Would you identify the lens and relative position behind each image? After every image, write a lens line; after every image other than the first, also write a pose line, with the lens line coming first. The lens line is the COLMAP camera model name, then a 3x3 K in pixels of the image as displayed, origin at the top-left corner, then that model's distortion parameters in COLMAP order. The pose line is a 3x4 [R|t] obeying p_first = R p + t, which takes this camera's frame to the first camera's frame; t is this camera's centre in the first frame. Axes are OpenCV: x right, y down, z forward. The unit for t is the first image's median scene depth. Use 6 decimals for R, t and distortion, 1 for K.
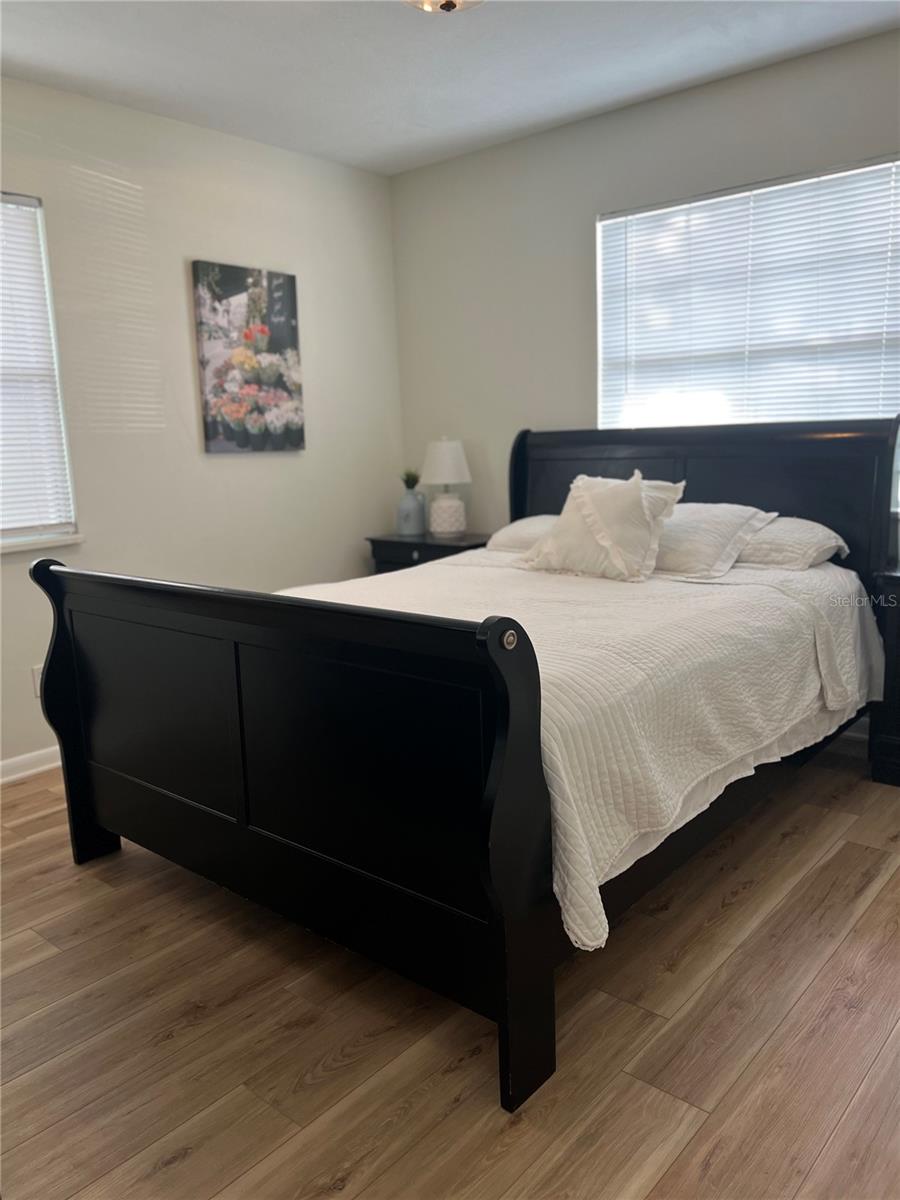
lens RADIAL K [[899.7, 0, 451.3], [0, 899.7, 602.9], [0, 0, 1]] dist [0.042701, -0.042466]
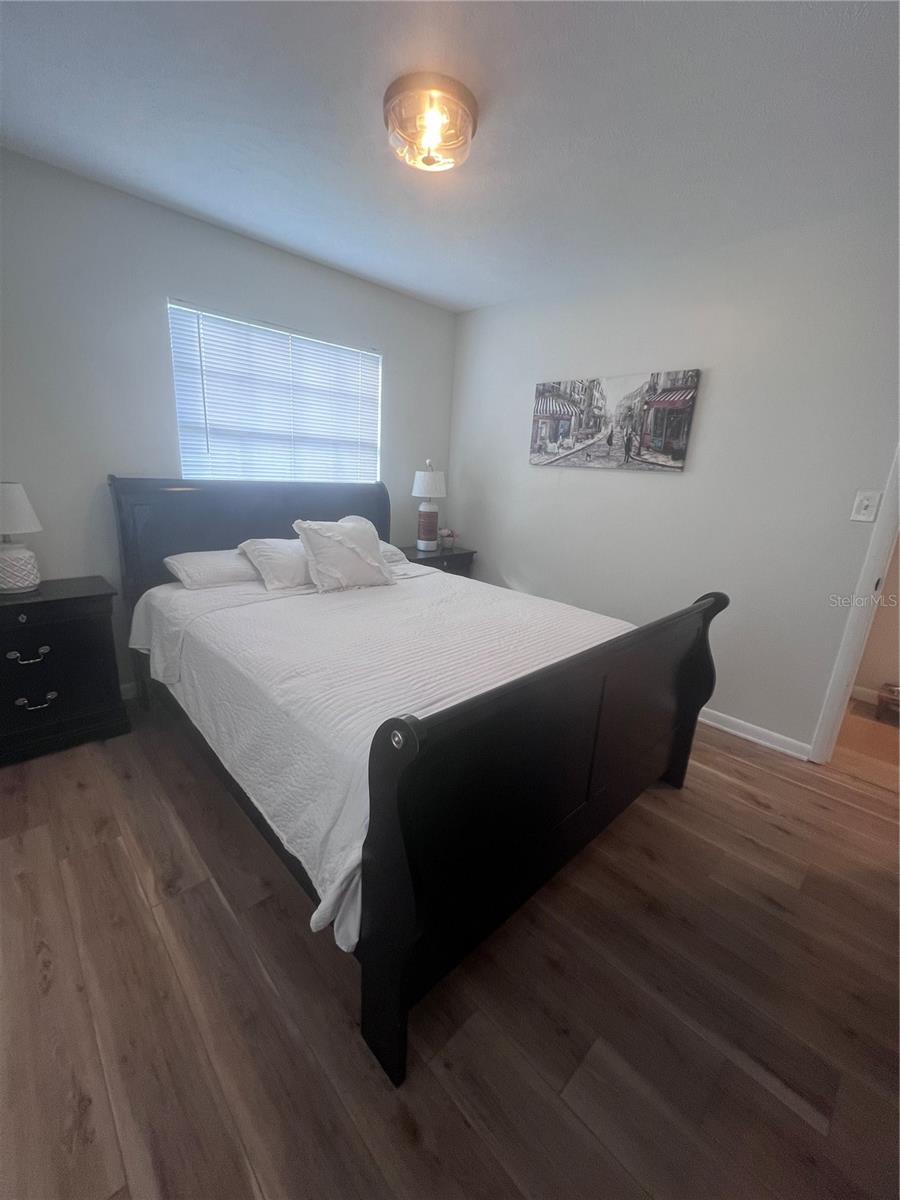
lens RADIAL K [[475.6, 0, 444.1], [0, 475.6, 598.5], [0, 0, 1]] dist [-0.001896, 0.001935]
pose [[0.101075, -0.222741, 0.969624, -0.559886], [0.132450, 0.968952, 0.208780, -0.146009], [-0.986023, 0.107324, 0.127439, 0.690903]]
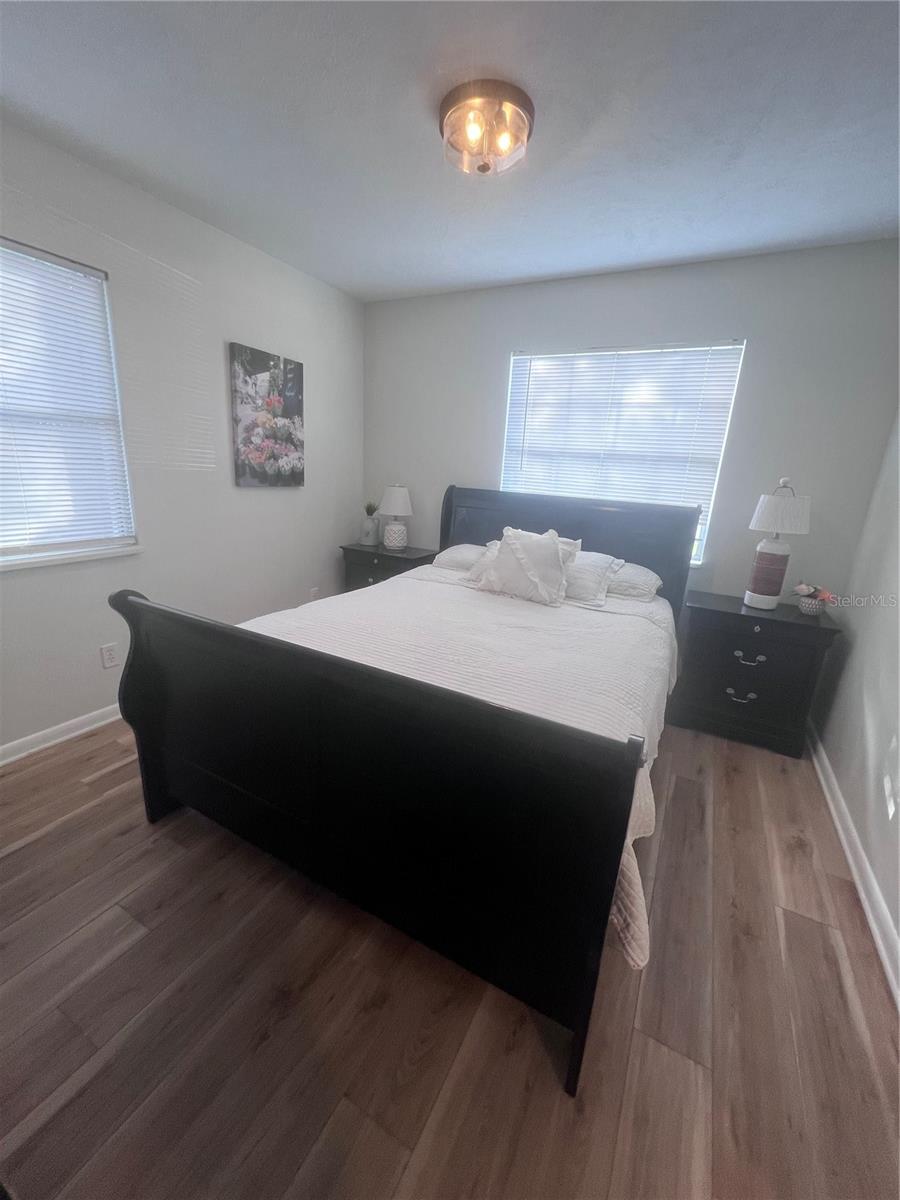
lens RADIAL K [[475.6, 0, 447.8], [0, 475.6, 597.6], [0, 0, 1]] dist [-0.001896, 0.001935]
pose [[0.973069, 0.030044, 0.228550, -0.133409], [-0.050414, 0.995205, 0.083820, -0.083561], [-0.224935, -0.093085, 0.969917, 0.226402]]
